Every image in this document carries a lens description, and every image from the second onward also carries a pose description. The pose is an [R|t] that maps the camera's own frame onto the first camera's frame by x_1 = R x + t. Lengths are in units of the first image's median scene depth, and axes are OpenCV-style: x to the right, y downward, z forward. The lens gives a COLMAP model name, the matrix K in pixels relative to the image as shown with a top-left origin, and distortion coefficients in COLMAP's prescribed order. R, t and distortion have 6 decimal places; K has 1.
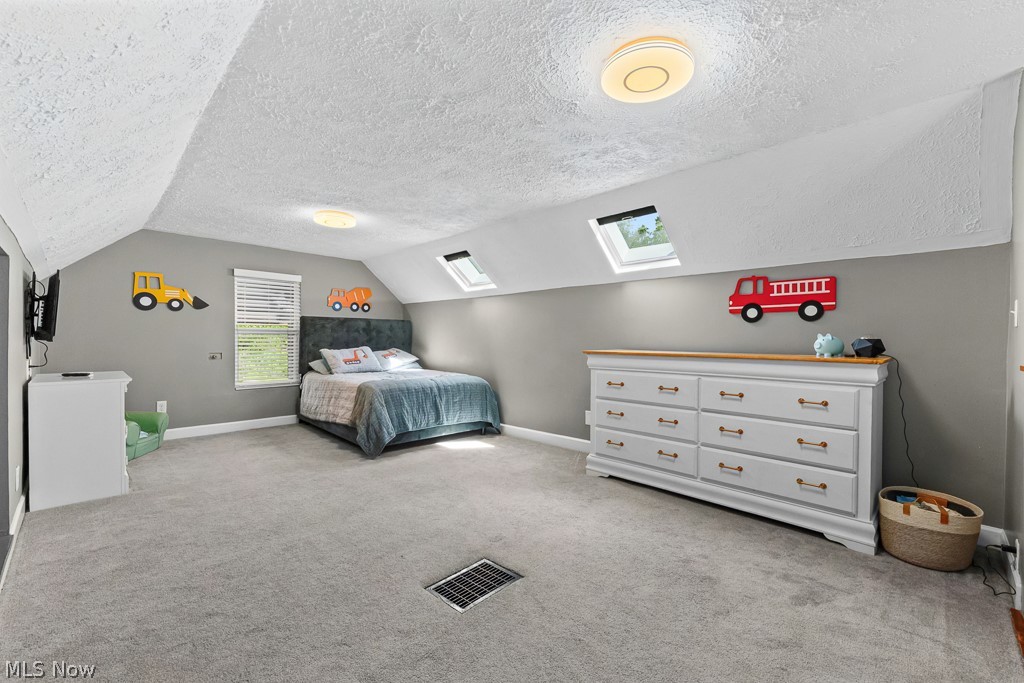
lens RADIAL K [[431.1, 0, 512.0], [0, 431.1, 341.5], [0, 0, 1]] dist [-0.000620, -0.000069]
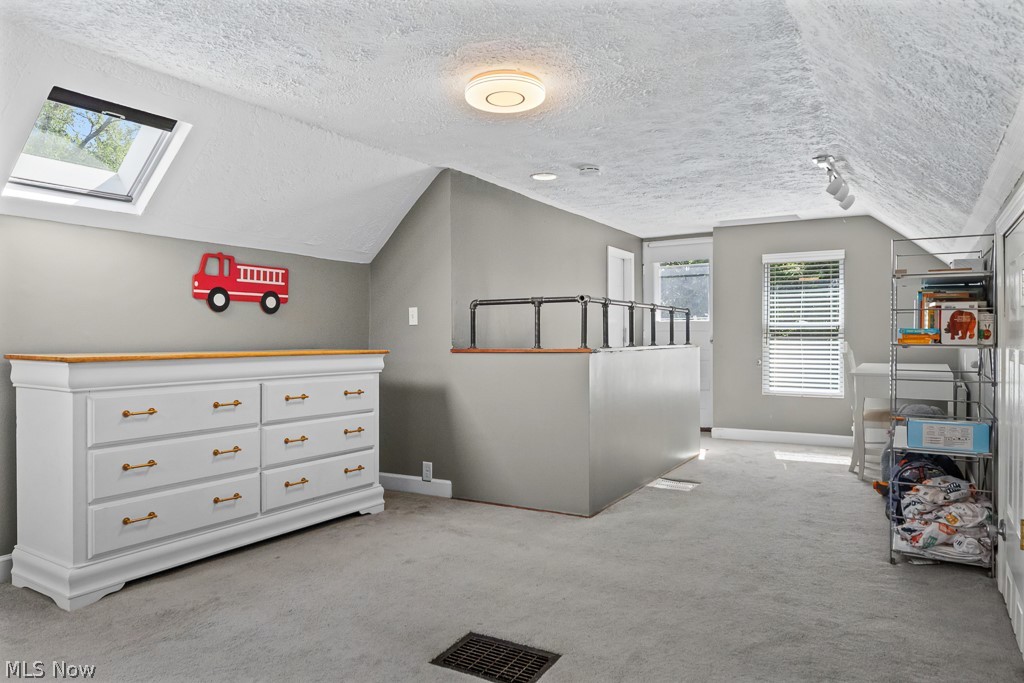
lens RADIAL K [[640.2, 0, 510.7], [0, 640.2, 337.2], [0, 0, 1]] dist [0.001979, 0.000448]
pose [[-0.230002, -0.008139, 0.973156, -0.766309], [0.001338, 0.999961, 0.008679, -0.007528], [-0.973189, 0.003298, -0.229982, 0.811665]]
